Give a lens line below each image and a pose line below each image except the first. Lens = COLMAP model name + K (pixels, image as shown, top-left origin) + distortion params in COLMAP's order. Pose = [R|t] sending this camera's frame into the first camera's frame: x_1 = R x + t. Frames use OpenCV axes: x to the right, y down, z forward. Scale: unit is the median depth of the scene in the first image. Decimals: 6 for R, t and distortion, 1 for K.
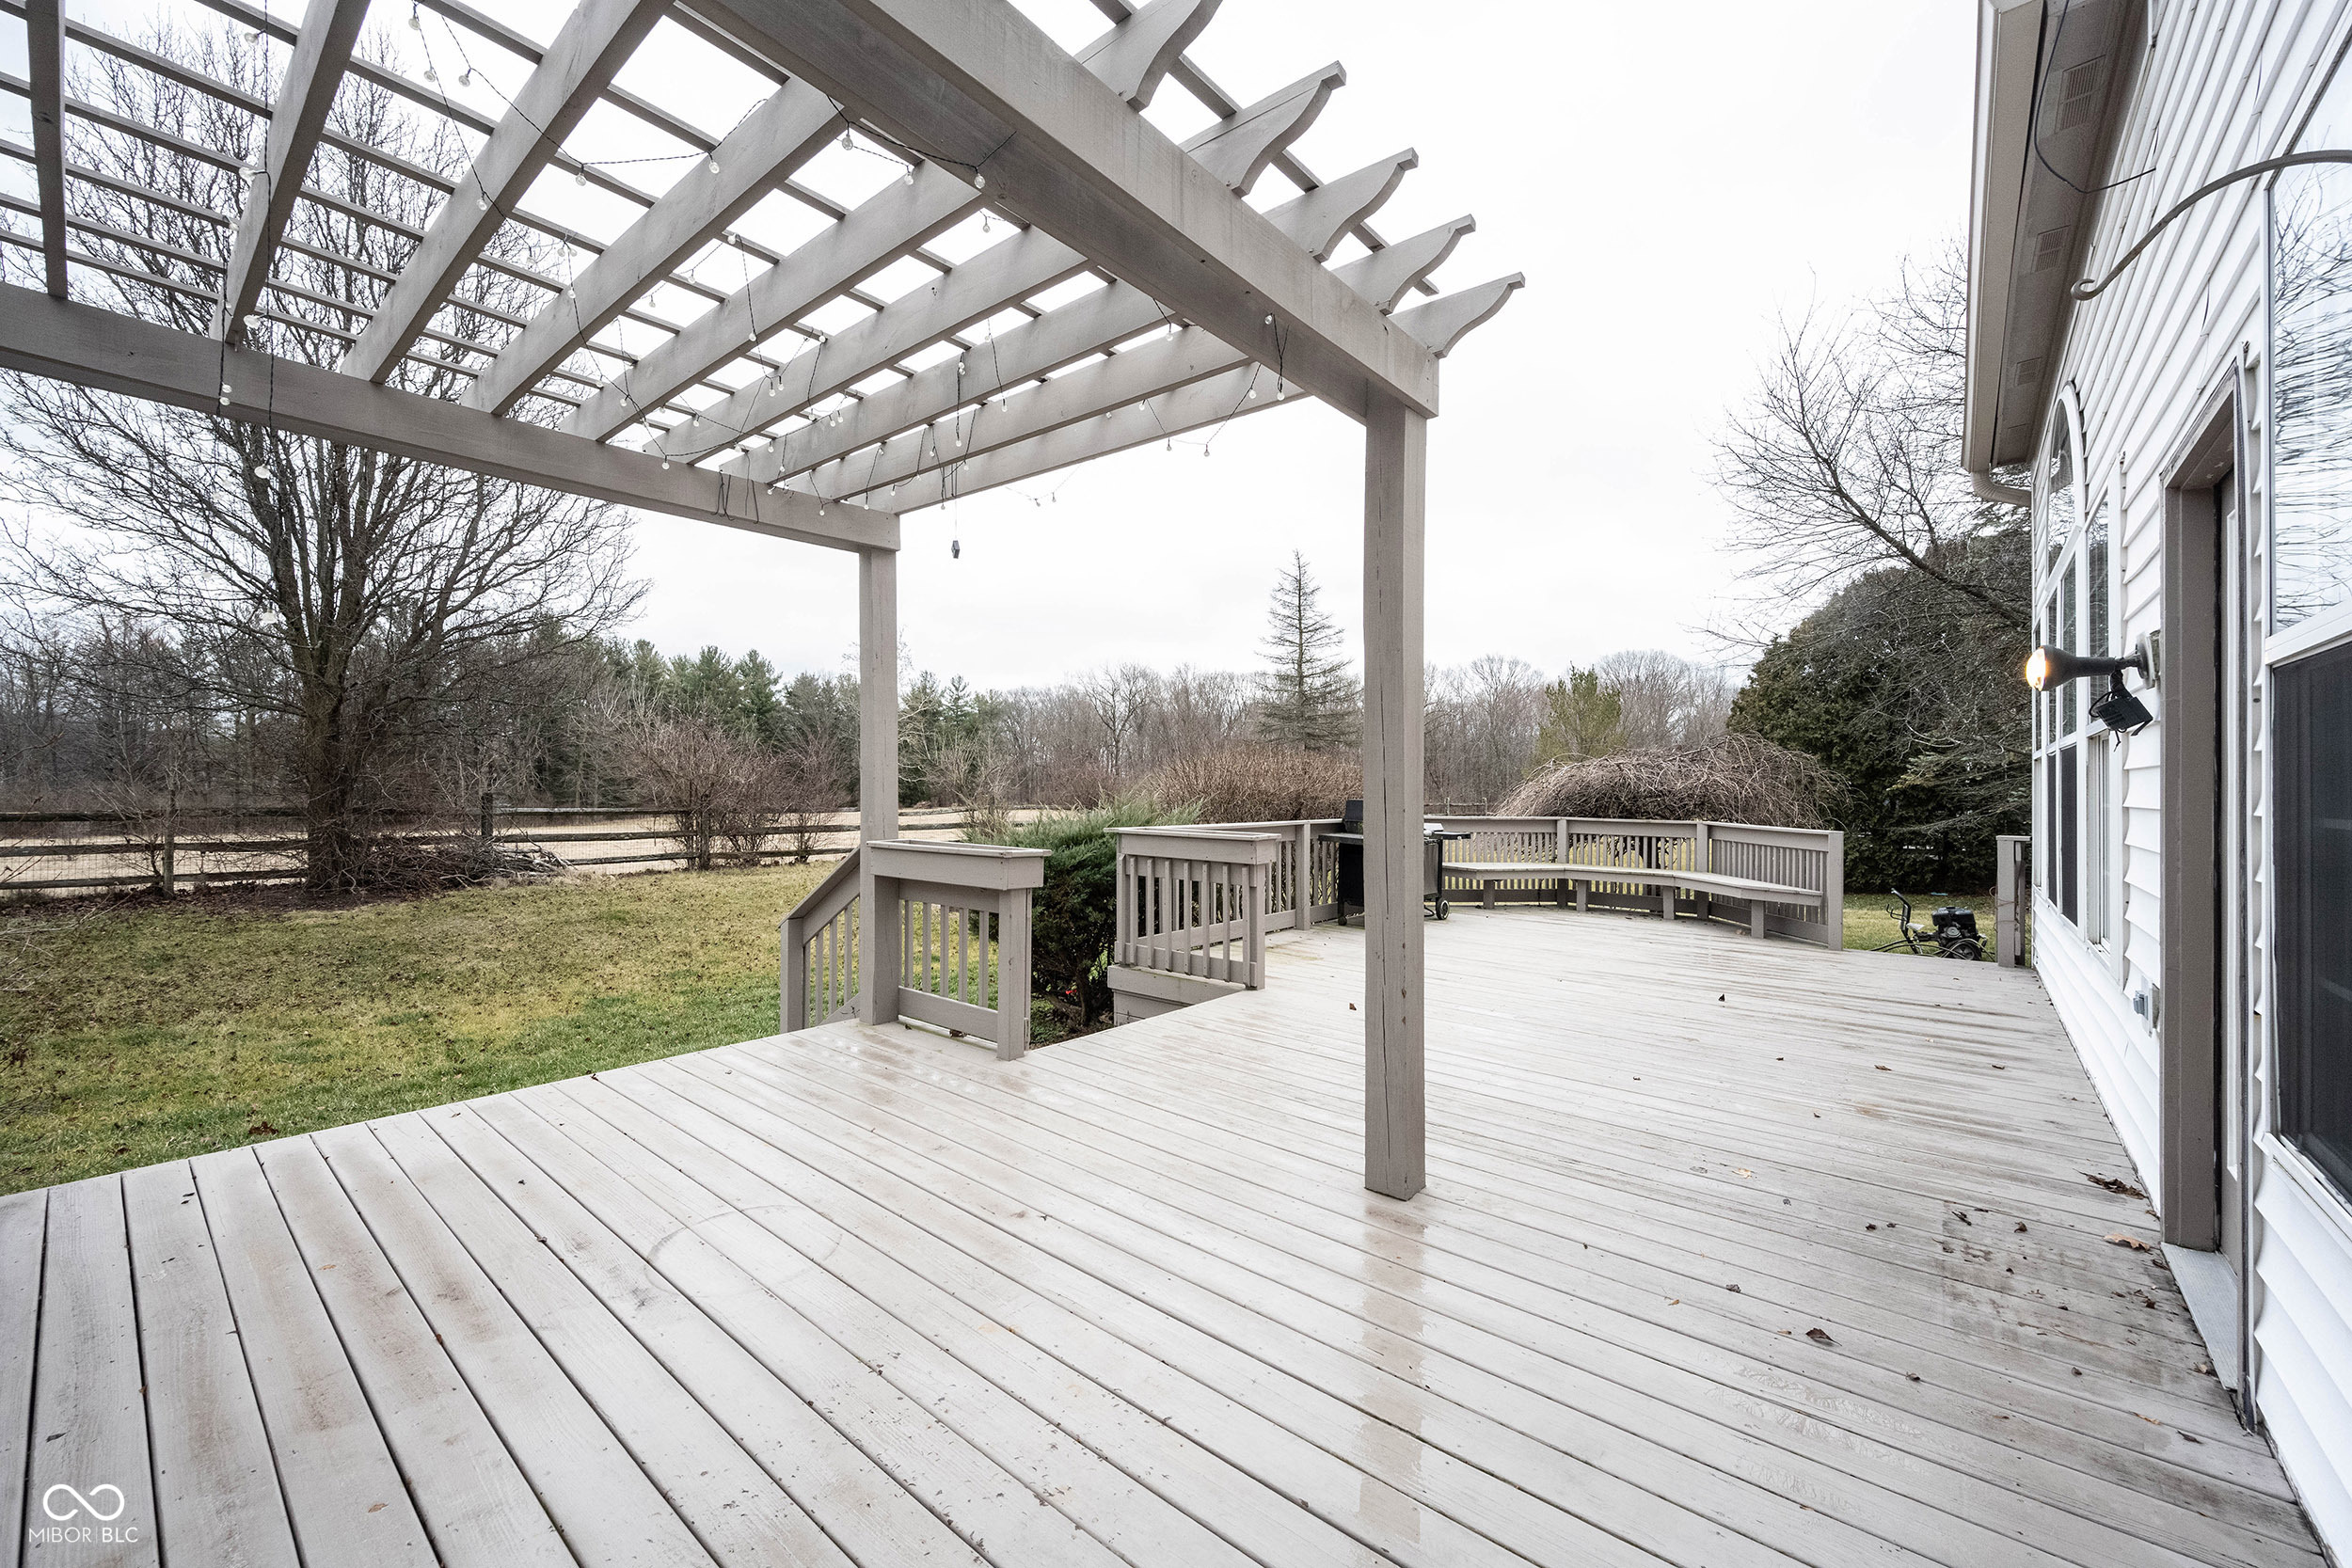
lens RADIAL K [[925.6, 0, 1165.9], [0, 925.6, 783.5], [0, 0, 1]] dist [-0.001774, 0.000088]
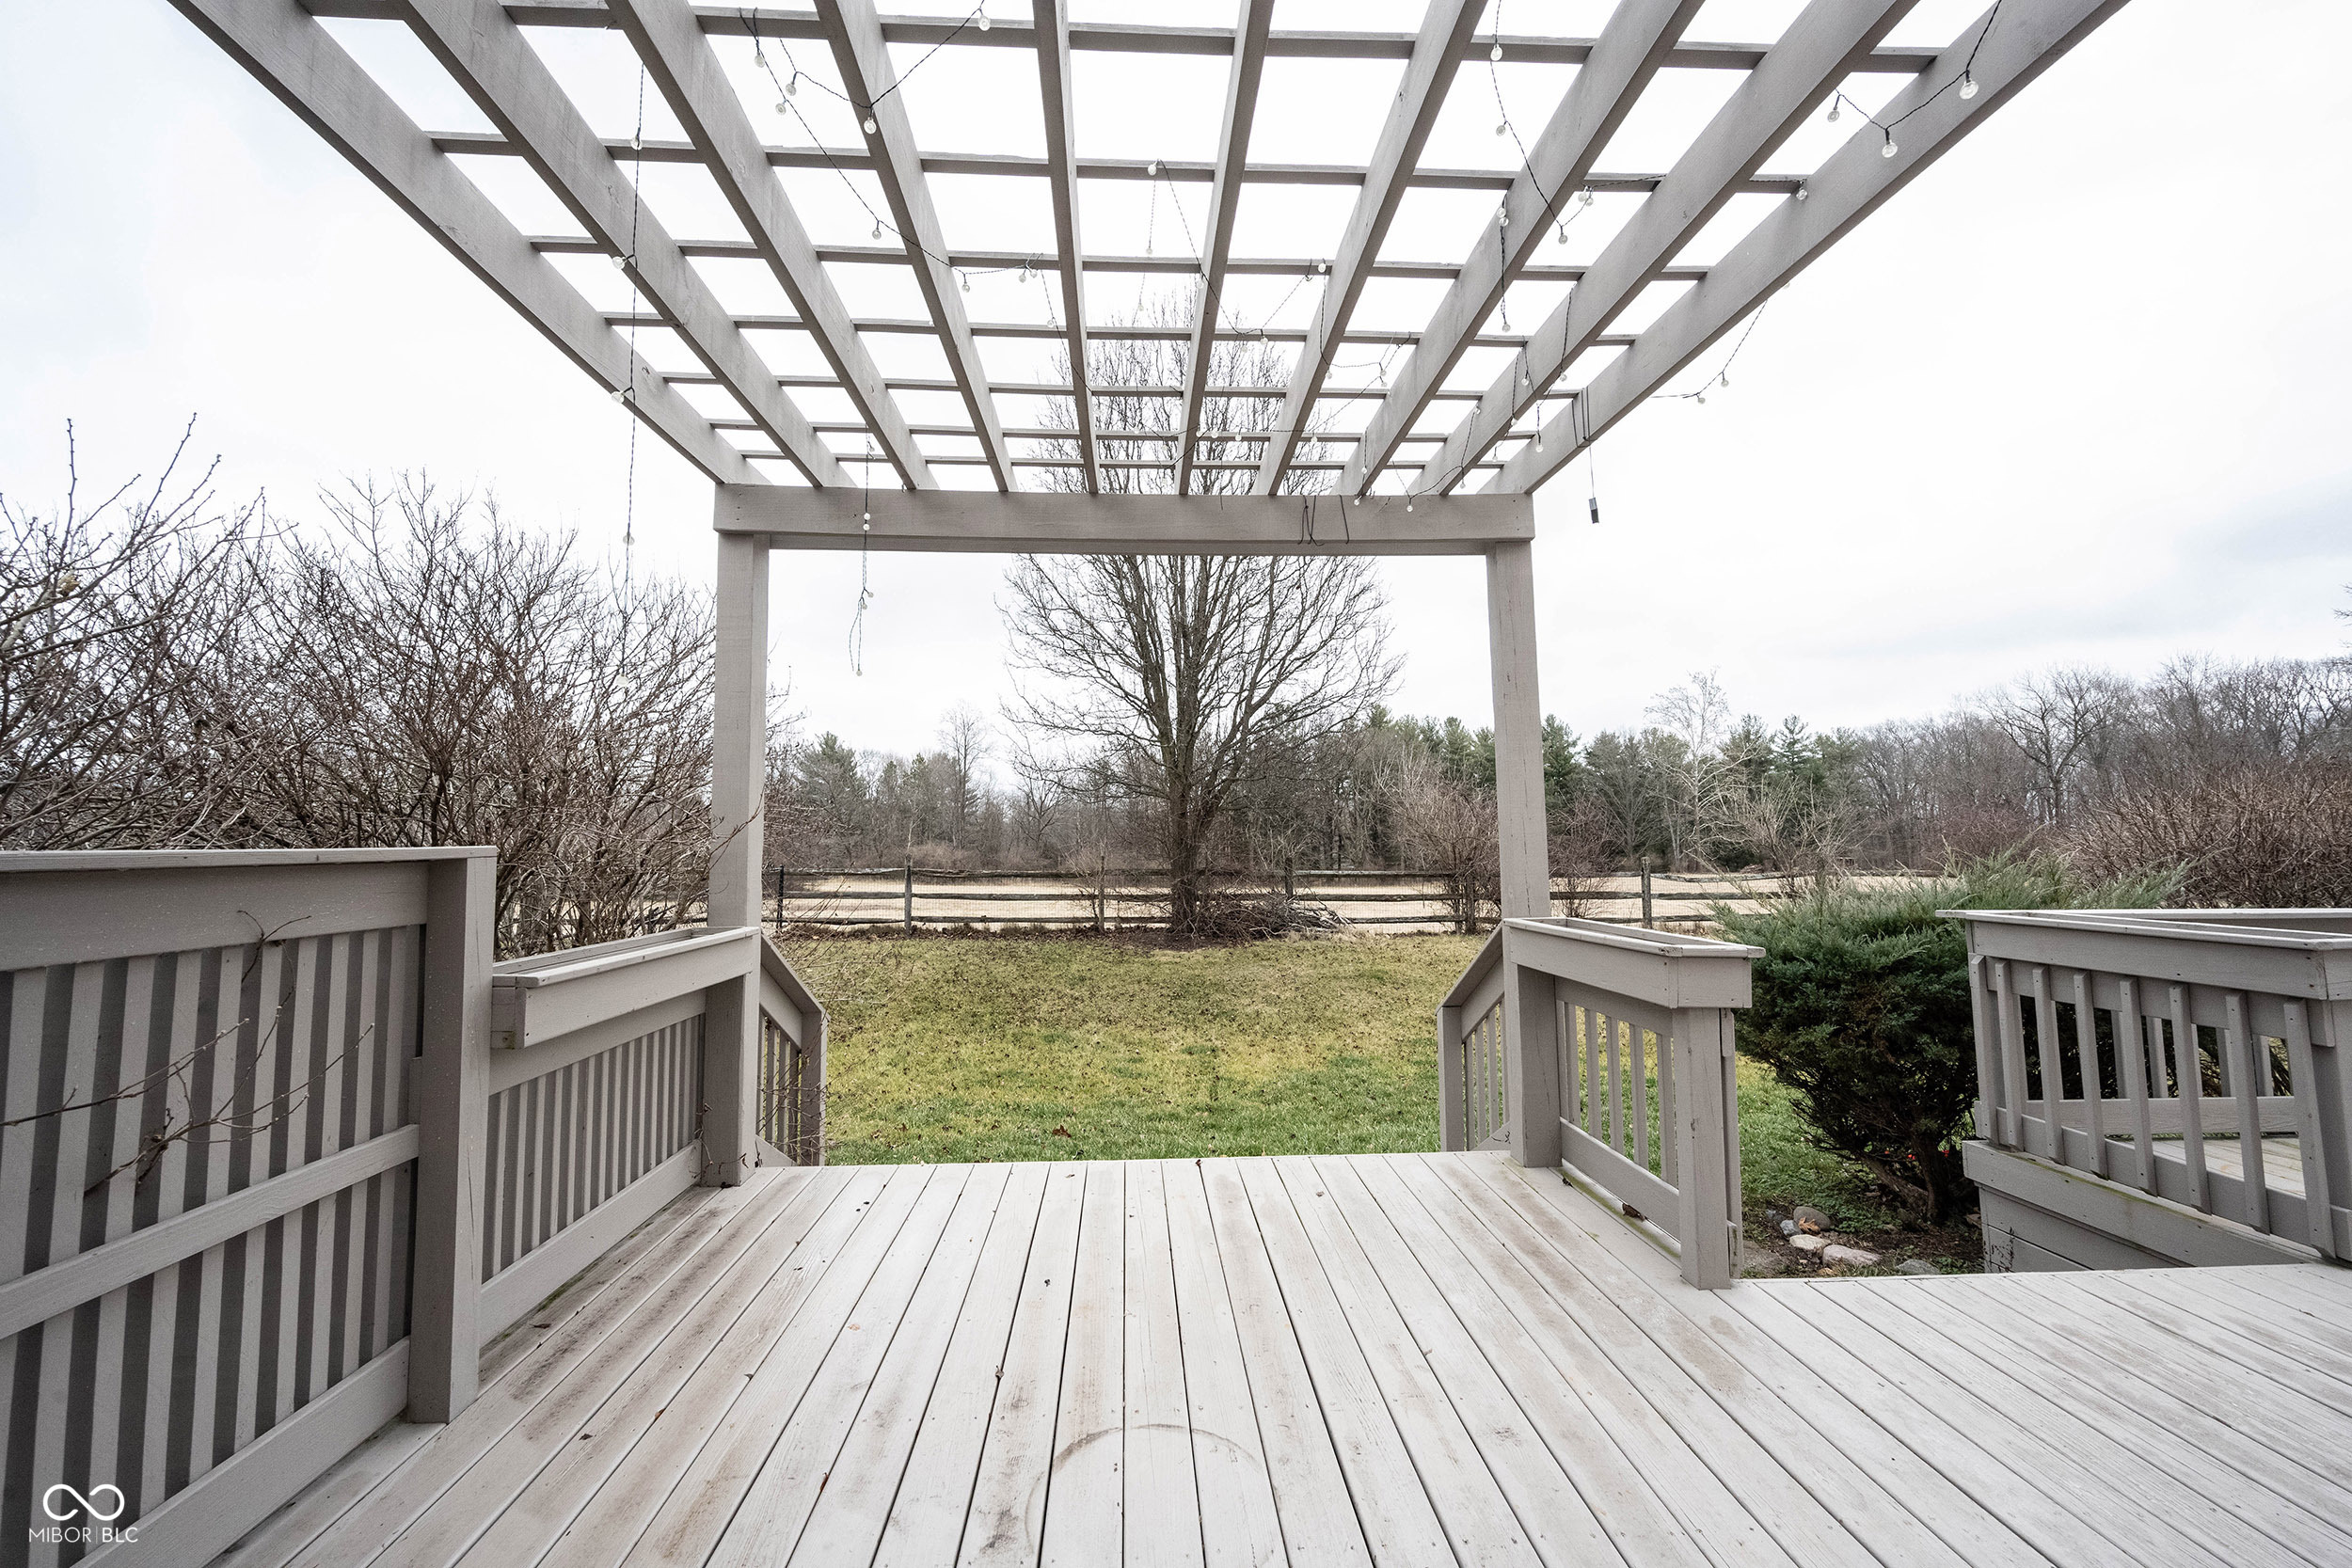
lens RADIAL K [[925.6, 0, 1165.9], [0, 925.6, 783.5], [0, 0, 1]] dist [-0.001774, 0.000088]
pose [[0.679662, -0.062494, -0.730859, 0.022266], [0.012643, 0.997214, -0.073512, 0.001493], [0.733417, 0.040723, 0.678559, 0.113104]]
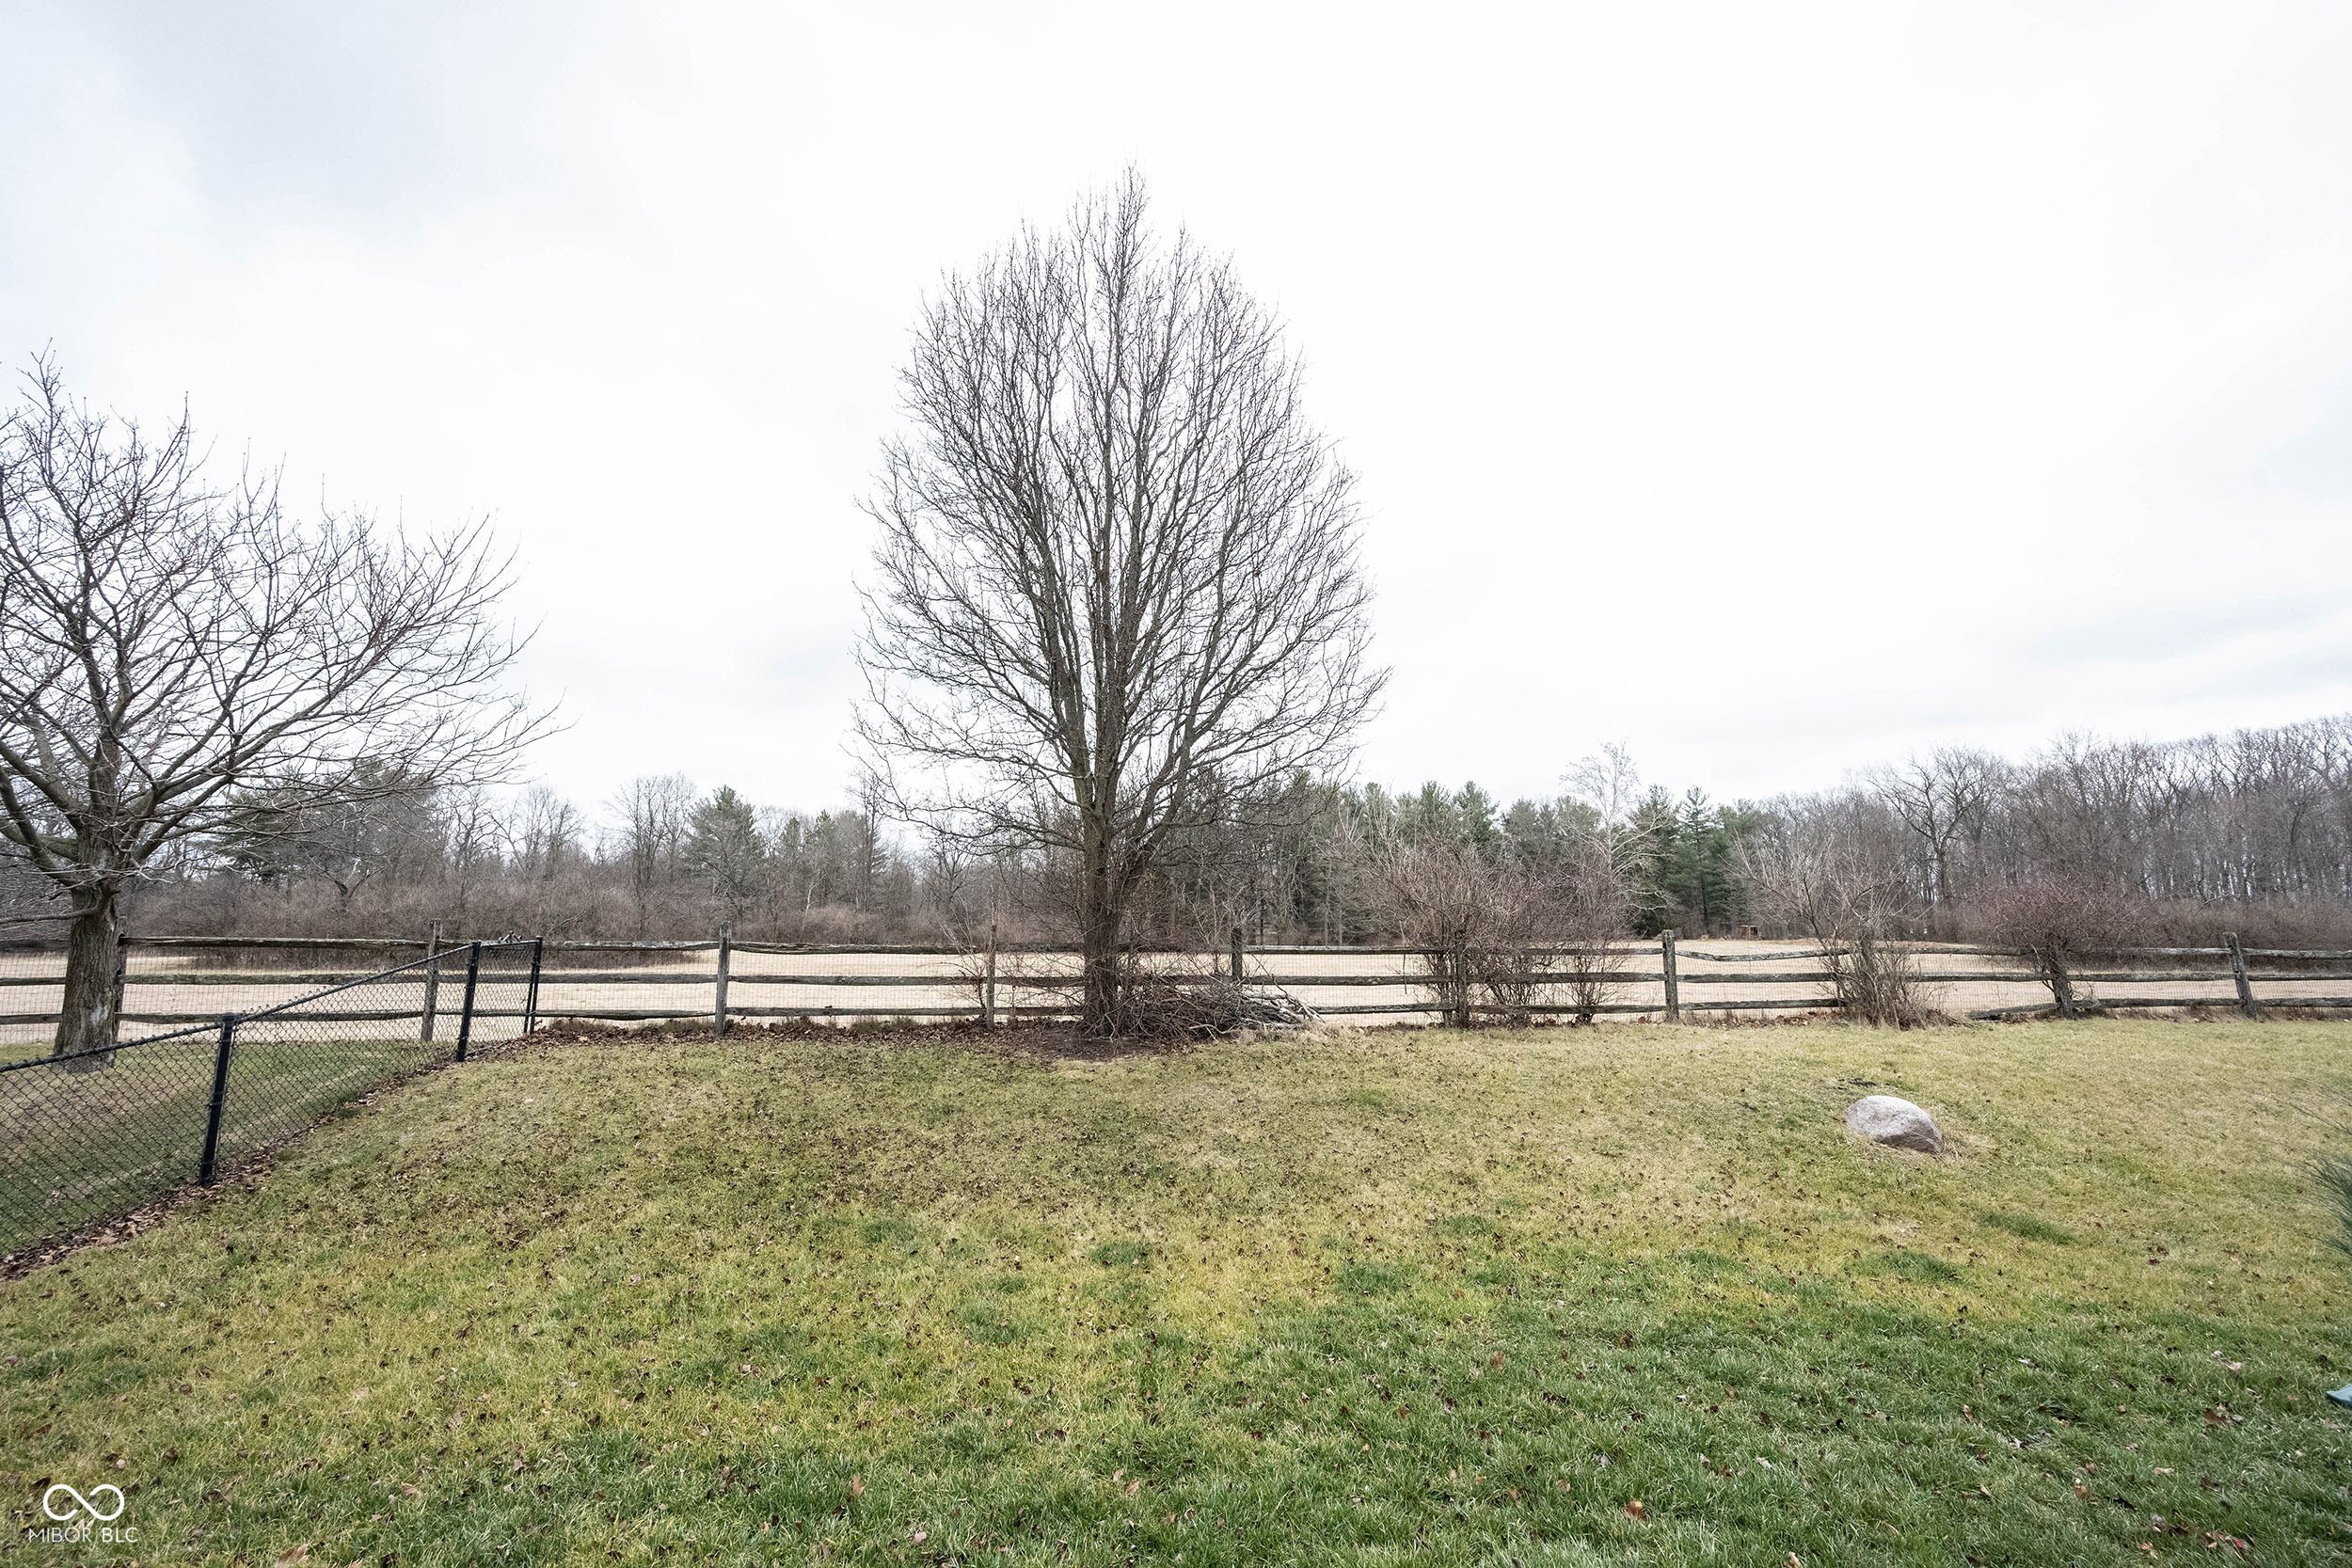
lens RADIAL K [[925.6, 0, 1165.9], [0, 925.6, 783.5], [0, 0, 1]] dist [-0.001774, 0.000088]
pose [[0.740925, -0.099413, -0.664189, -0.207543], [0.006548, 0.990006, -0.140876, -0.003562], [0.671556, 0.100030, 0.734171, 0.335776]]
